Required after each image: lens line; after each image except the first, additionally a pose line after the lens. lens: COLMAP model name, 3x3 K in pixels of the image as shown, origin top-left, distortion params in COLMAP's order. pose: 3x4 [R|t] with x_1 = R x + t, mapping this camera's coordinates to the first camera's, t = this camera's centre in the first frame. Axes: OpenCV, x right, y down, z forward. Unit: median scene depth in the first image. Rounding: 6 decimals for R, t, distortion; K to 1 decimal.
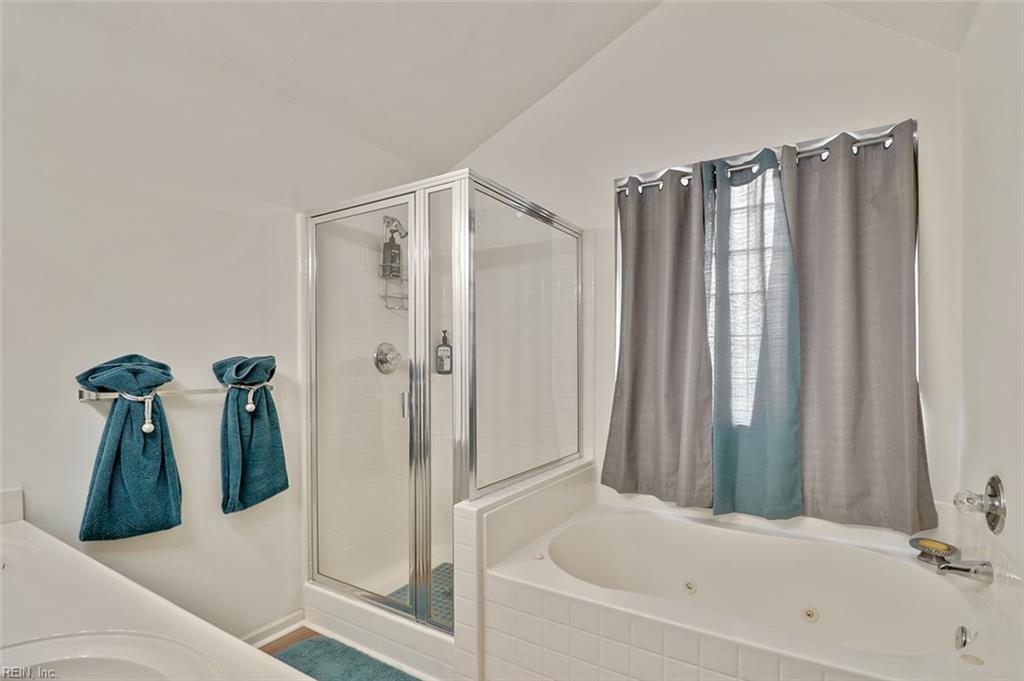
lens RADIAL K [[486.0, 0, 513.5], [0, 486.0, 367.1], [0, 0, 1]] dist [0.000147, -0.000032]
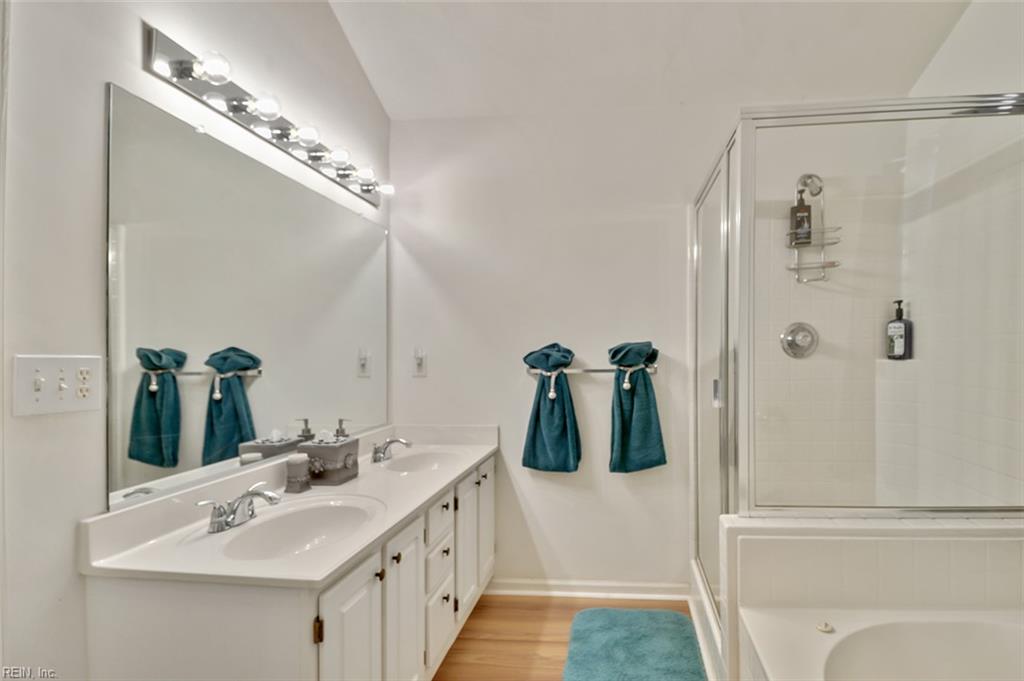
lens RADIAL K [[478.4, 0, 512.0], [0, 478.4, 340.5], [0, 0, 1]] dist [-0.000034, 0.000020]
pose [[0.453930, -0.019524, -0.890823, 0.355661], [0.005287, 0.999801, -0.019218, -0.005905], [0.891022, 0.004014, 0.453943, 0.223734]]
